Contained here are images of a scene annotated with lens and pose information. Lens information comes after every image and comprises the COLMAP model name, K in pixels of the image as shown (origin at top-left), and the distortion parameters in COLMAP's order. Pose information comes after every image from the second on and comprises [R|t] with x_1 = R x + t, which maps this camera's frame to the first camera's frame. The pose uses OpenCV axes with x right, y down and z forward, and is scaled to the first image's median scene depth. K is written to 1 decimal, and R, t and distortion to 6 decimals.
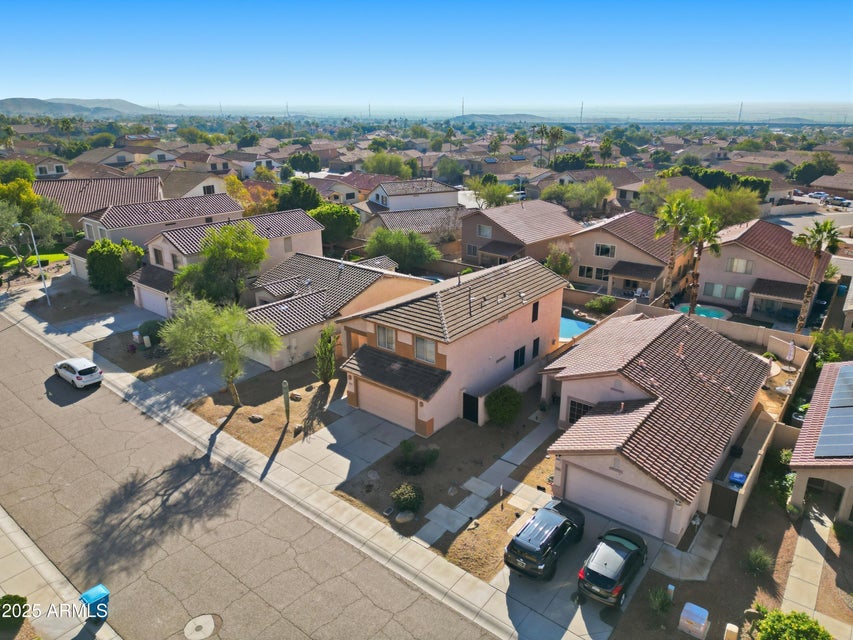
lens RADIAL K [[587.5, 0, 426.5], [0, 587.5, 320.0], [0, 0, 1]] dist [0.040078, -0.005617]
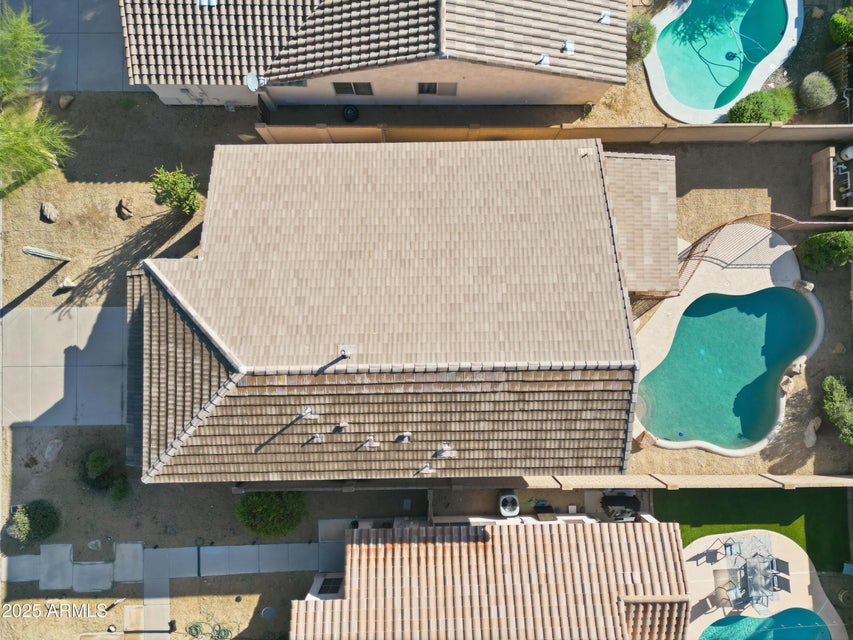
lens RADIAL K [[587.5, 0, 426.5], [0, 587.5, 320.0], [0, 0, 1]] dist [0.040078, -0.005617]
pose [[0.630259, 0.775501, -0.037044, 0.105499], [-0.248009, 0.246314, 0.936921, -0.562842], [0.735707, -0.581316, 0.347573, 1.043734]]
